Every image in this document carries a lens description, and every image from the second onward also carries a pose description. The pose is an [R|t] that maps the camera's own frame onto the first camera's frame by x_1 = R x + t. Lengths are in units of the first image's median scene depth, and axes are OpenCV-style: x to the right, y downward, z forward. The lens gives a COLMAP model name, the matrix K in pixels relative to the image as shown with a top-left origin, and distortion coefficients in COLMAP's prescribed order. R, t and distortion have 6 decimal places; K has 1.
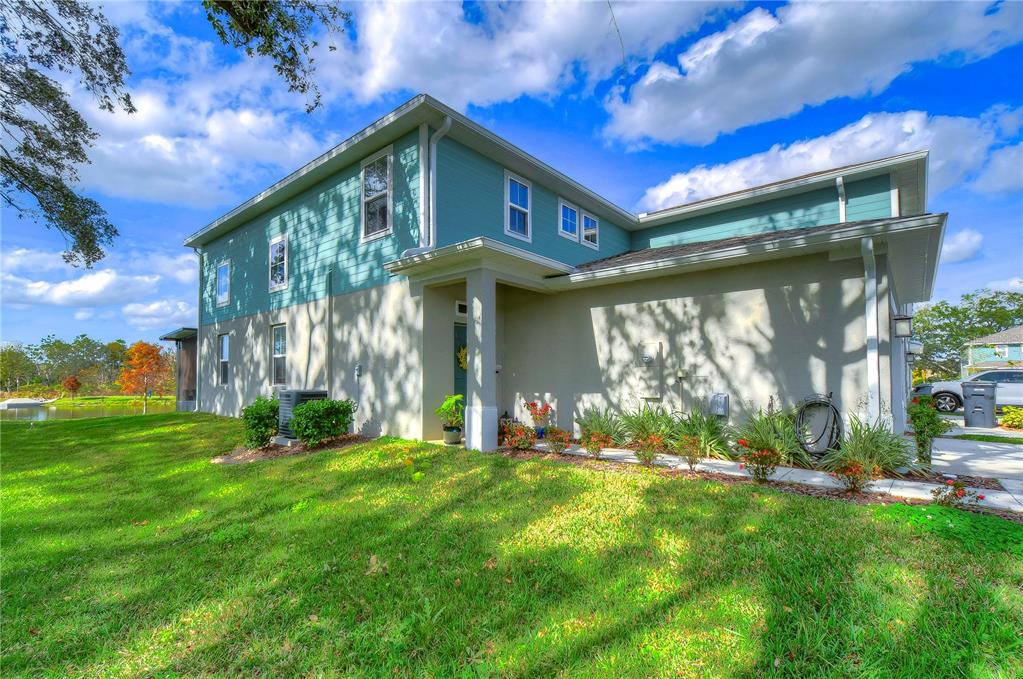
lens RADIAL K [[474.5, 0, 511.0], [0, 474.5, 377.5], [0, 0, 1]] dist [0.001363, 0.000122]
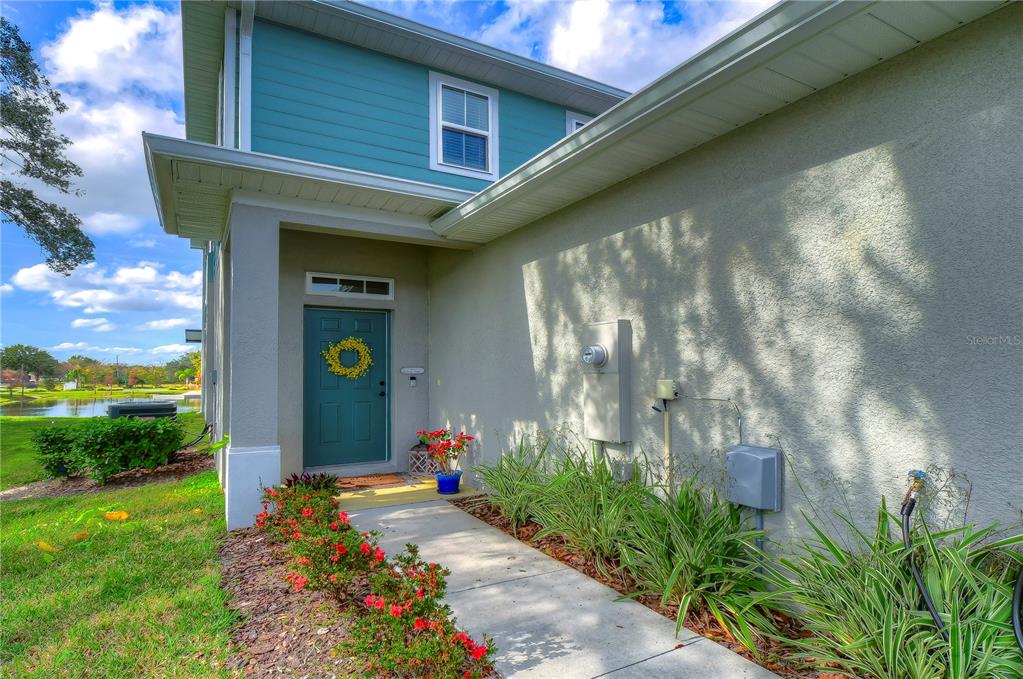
lens RADIAL K [[491.8, 0, 412.2], [0, 491.8, 369.3], [0, 0, 1]] dist [0.001362, -0.000001]
pose [[0.902983, -0.003326, -0.429663, 0.327934], [-0.001016, 0.999951, -0.009876, -0.021896], [0.429675, 0.009355, 0.902935, 0.479021]]
